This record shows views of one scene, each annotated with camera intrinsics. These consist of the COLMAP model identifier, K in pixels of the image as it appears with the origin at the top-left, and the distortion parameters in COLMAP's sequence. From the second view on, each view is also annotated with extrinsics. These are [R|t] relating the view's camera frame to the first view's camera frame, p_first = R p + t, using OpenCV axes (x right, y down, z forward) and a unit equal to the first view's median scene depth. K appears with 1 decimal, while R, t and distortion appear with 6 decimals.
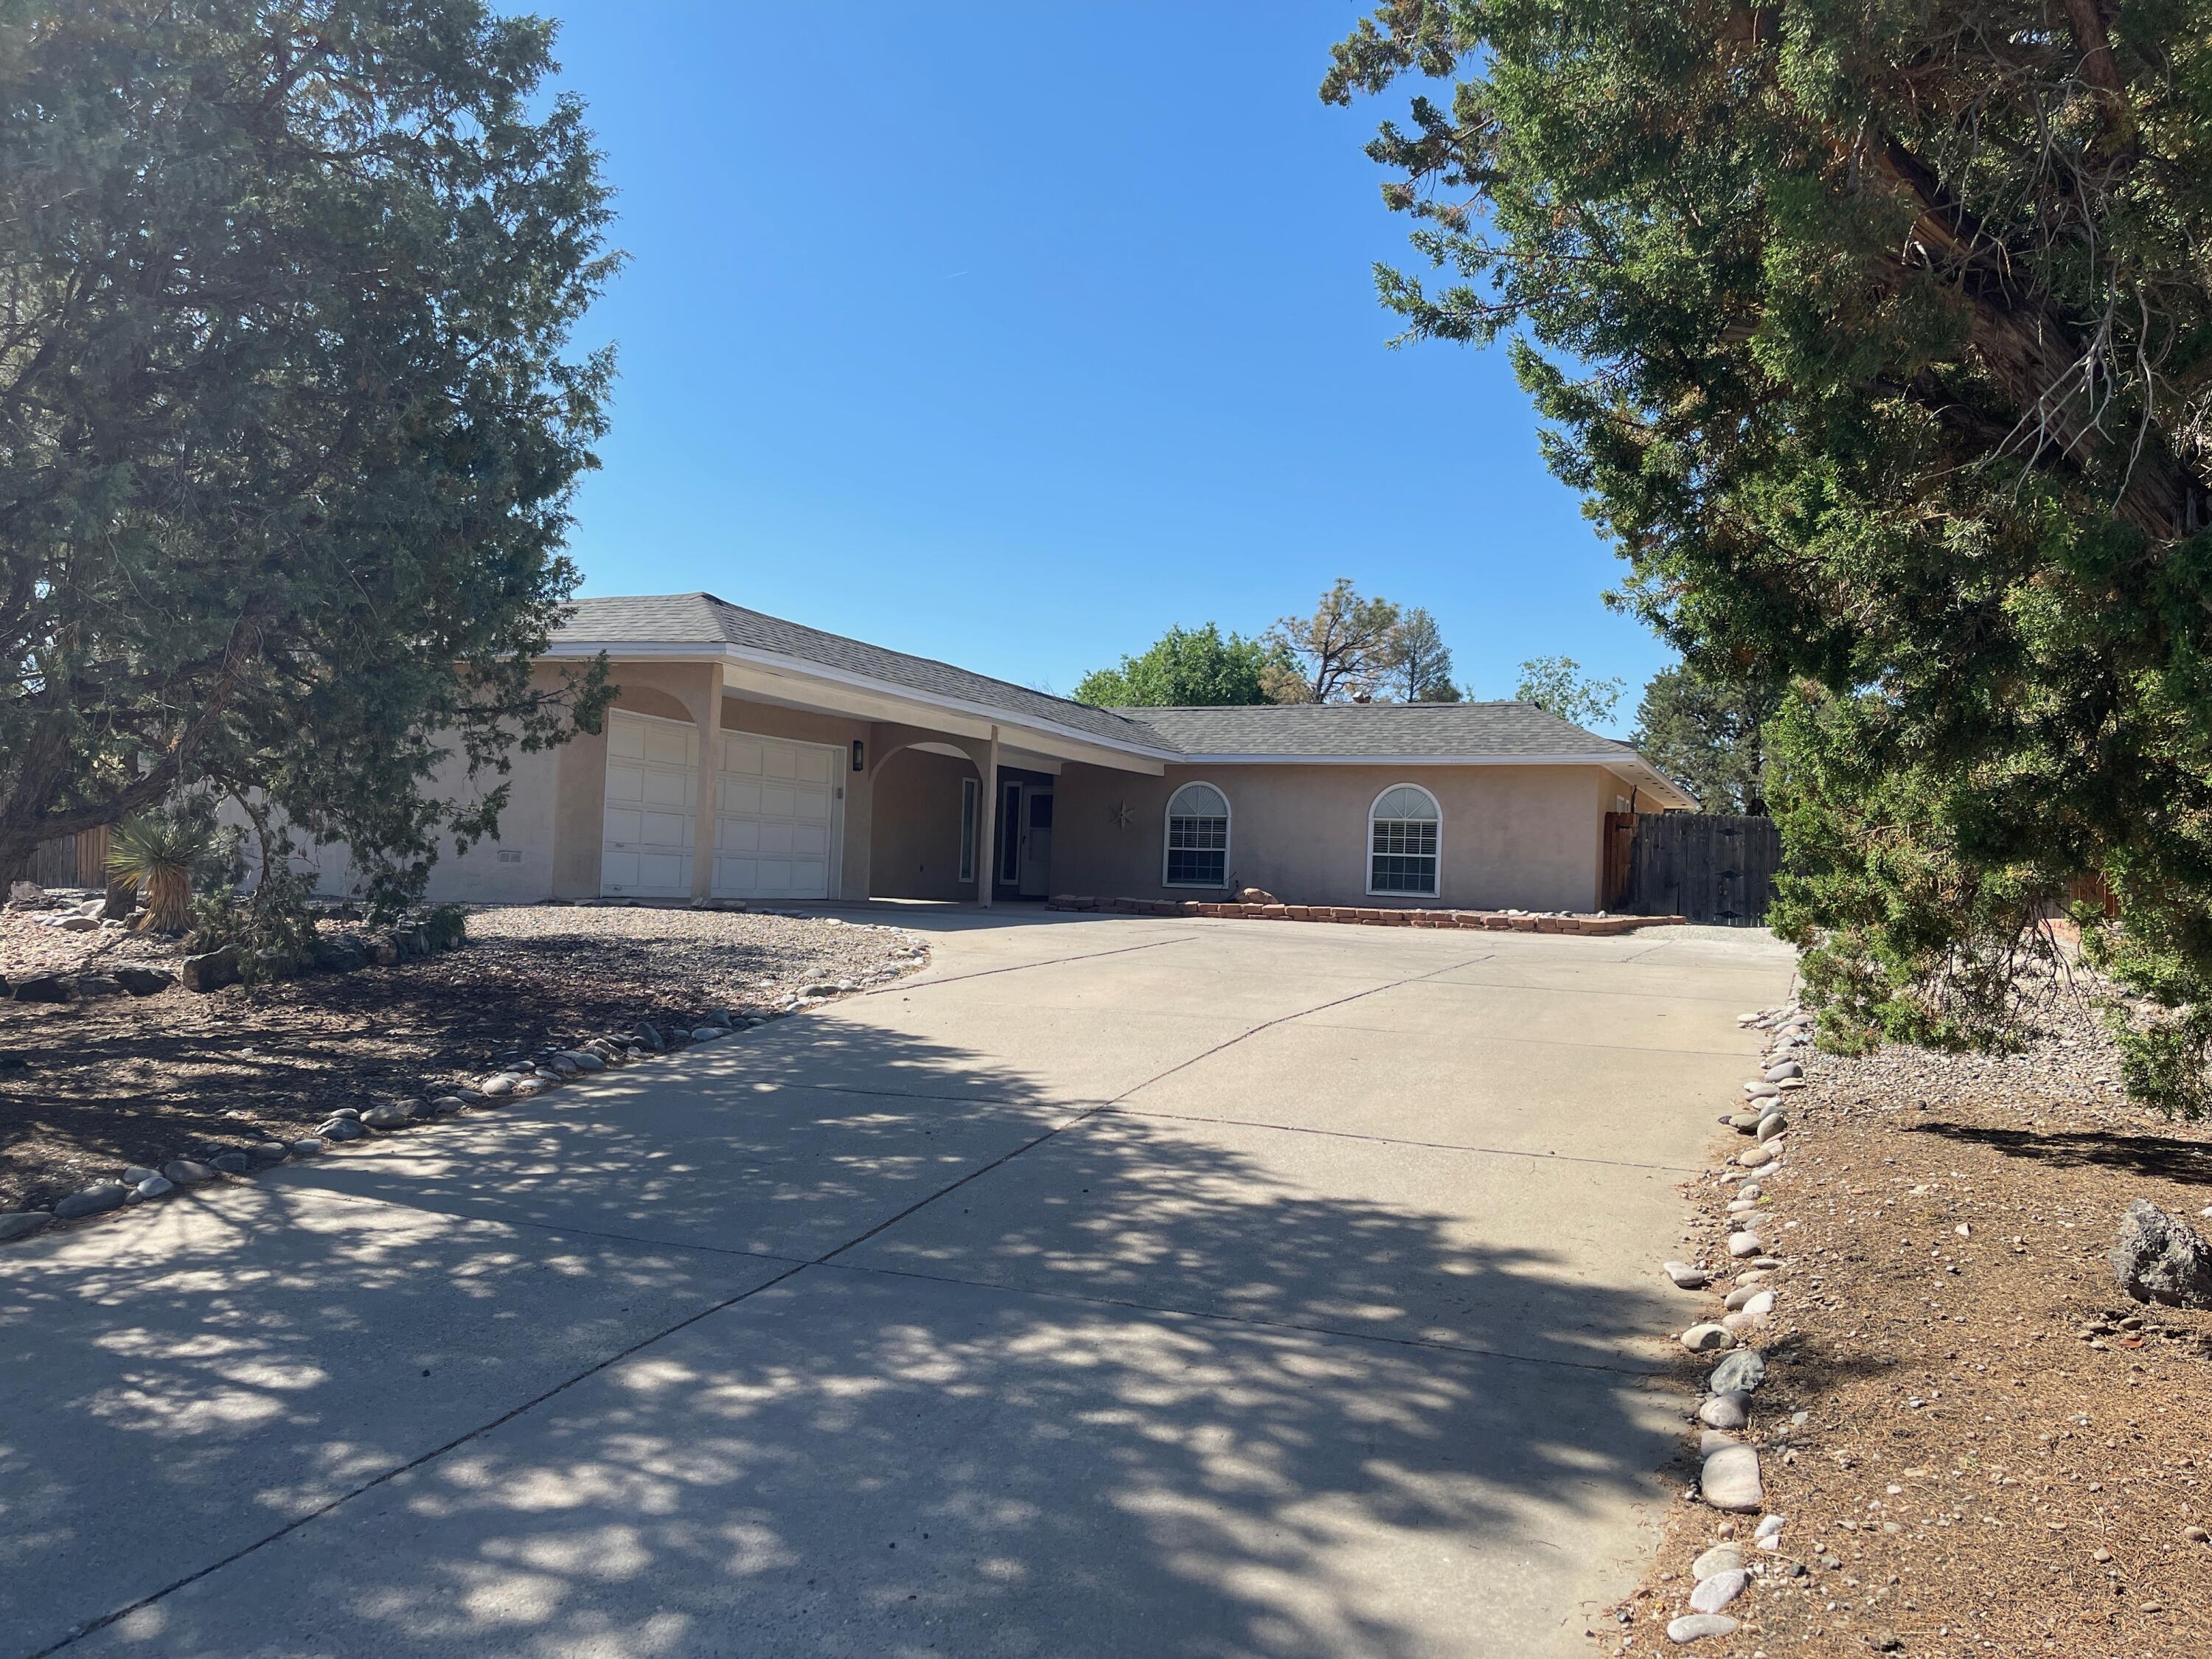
lens RADIAL K [[1672.5, 0, 1106.4], [0, 1672.5, 831.3], [0, 0, 1]] dist [0.013771, 0.001421]
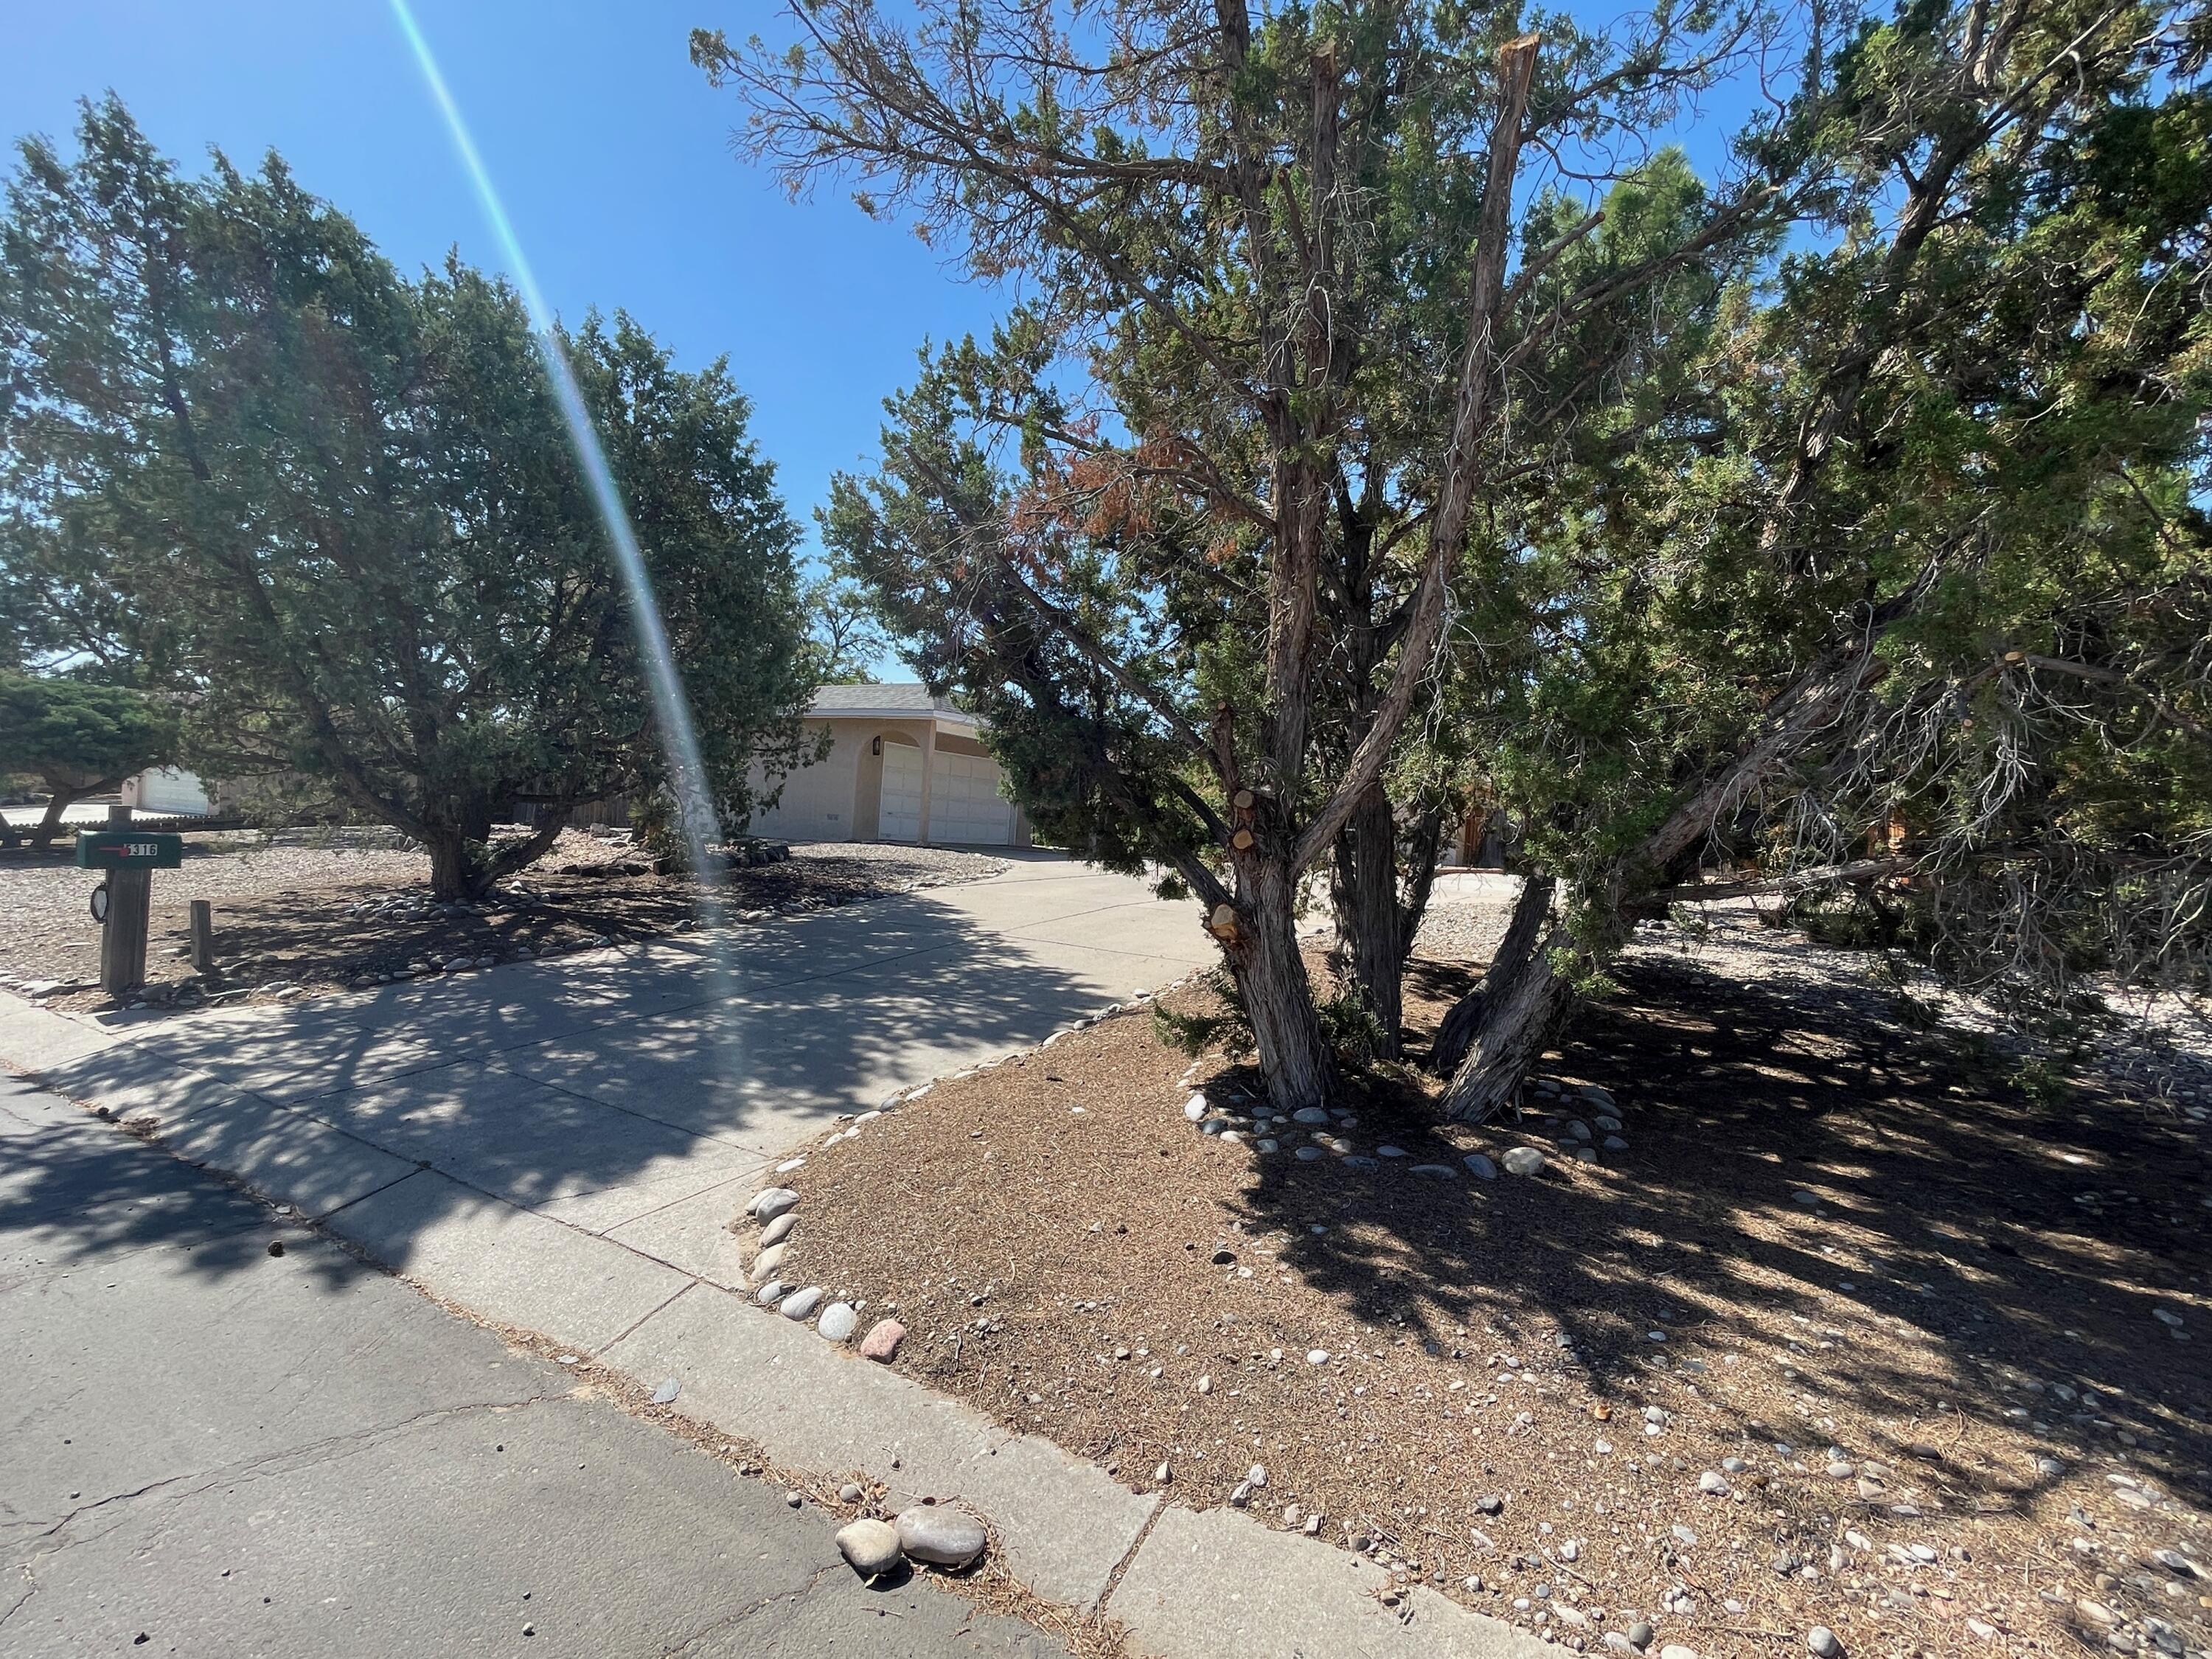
lens RADIAL K [[1044.4, 0, 1103.6], [0, 1044.4, 826.6], [0, 0, 1]] dist [0.001548, 0.000186]
pose [[0.987712, 0.027271, -0.153885, 0.337677], [-0.024881, 0.999538, 0.017434, -0.008414], [0.154289, -0.013391, 0.987935, -0.356877]]
